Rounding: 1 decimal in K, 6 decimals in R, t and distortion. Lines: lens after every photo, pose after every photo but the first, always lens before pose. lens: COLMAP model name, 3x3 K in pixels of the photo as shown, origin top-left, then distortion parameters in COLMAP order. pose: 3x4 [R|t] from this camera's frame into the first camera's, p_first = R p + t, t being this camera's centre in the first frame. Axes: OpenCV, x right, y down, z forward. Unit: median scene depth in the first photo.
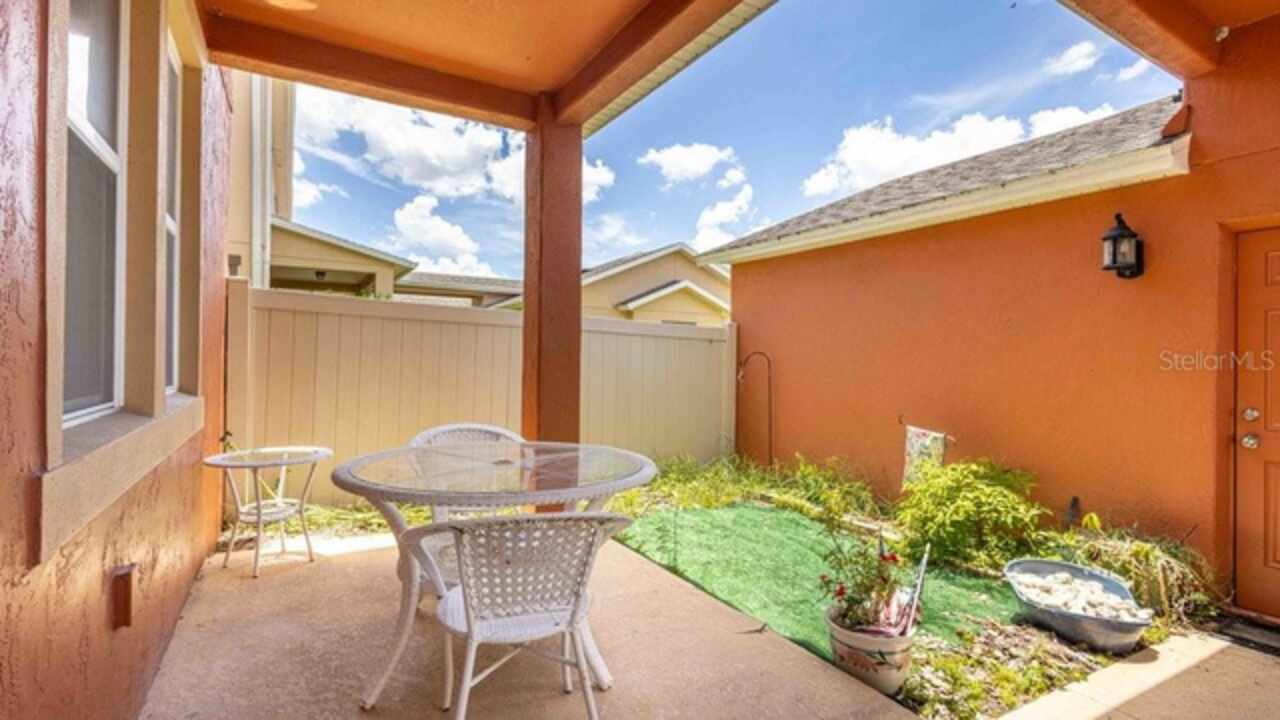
lens RADIAL K [[590.3, 0, 644.8], [0, 590.3, 364.1], [0, 0, 1]] dist [0.003432, -0.000512]
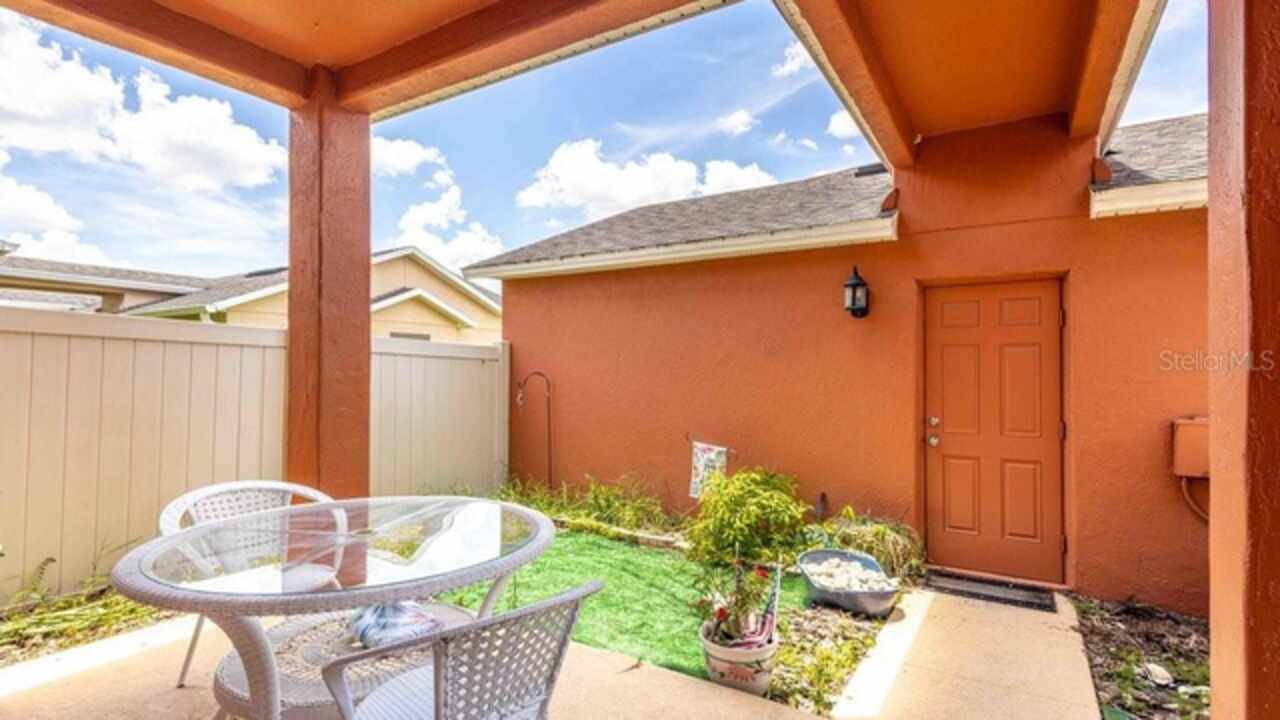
lens RADIAL K [[601.4, 0, 638.2], [0, 601.4, 364.1], [0, 0, 1]] dist [-0.015672, 0.015186]
pose [[0.888761, -0.003736, 0.458355, -0.191530], [0.011424, 0.999837, -0.014001, -0.030612], [-0.458228, 0.017680, 0.888659, 0.067676]]
